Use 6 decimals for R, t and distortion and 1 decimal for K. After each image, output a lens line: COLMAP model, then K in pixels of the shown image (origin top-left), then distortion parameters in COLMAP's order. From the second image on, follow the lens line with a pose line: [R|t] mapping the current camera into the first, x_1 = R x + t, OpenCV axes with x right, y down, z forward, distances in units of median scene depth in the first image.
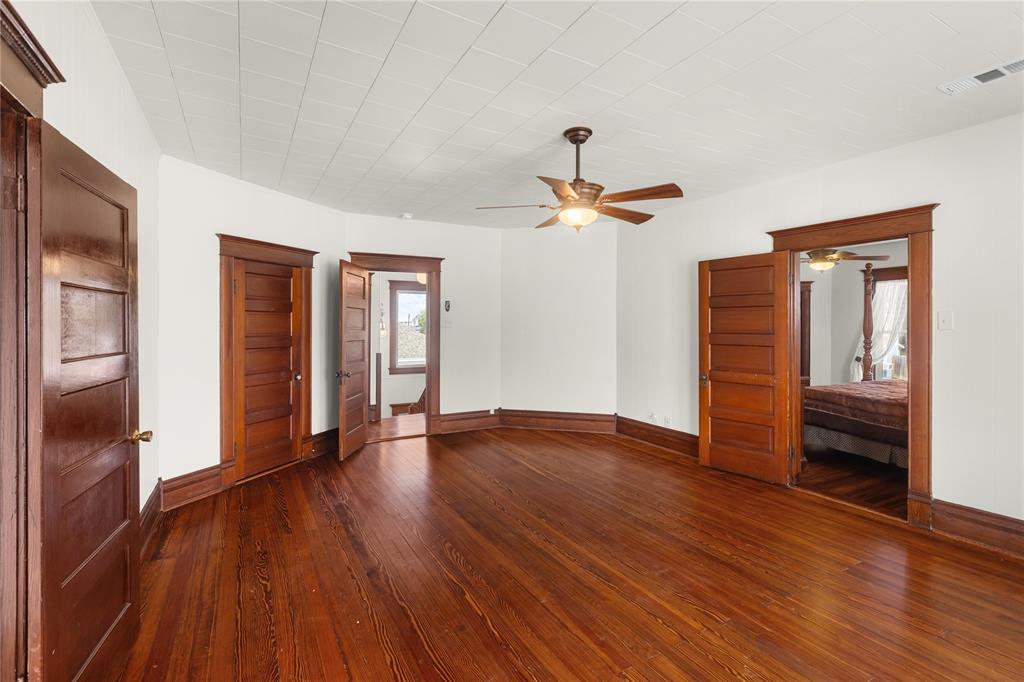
lens RADIAL K [[464.1, 0, 507.5], [0, 464.1, 332.6], [0, 0, 1]] dist [0.004618, 0.000108]
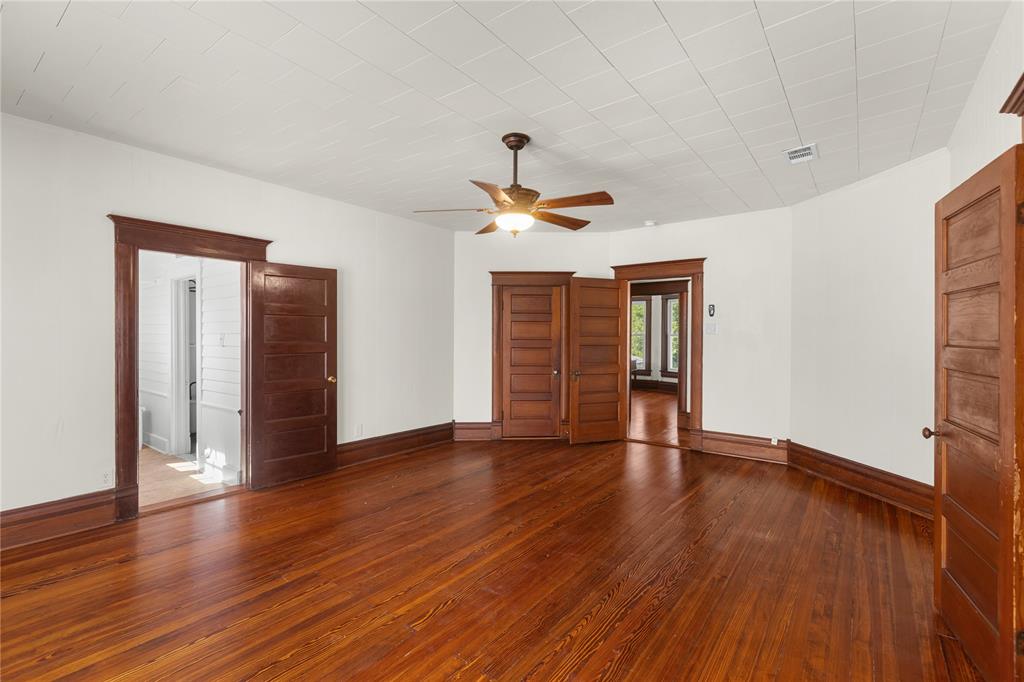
lens RADIAL K [[464.1, 0, 511.2], [0, 464.1, 337.0], [0, 0, 1]] dist [0.004618, 0.000108]
pose [[0.408179, 0.007934, -0.912868, 1.060727], [-0.018508, 0.999829, 0.000415, 0.002710], [0.912714, 0.016726, 0.408256, 0.573088]]
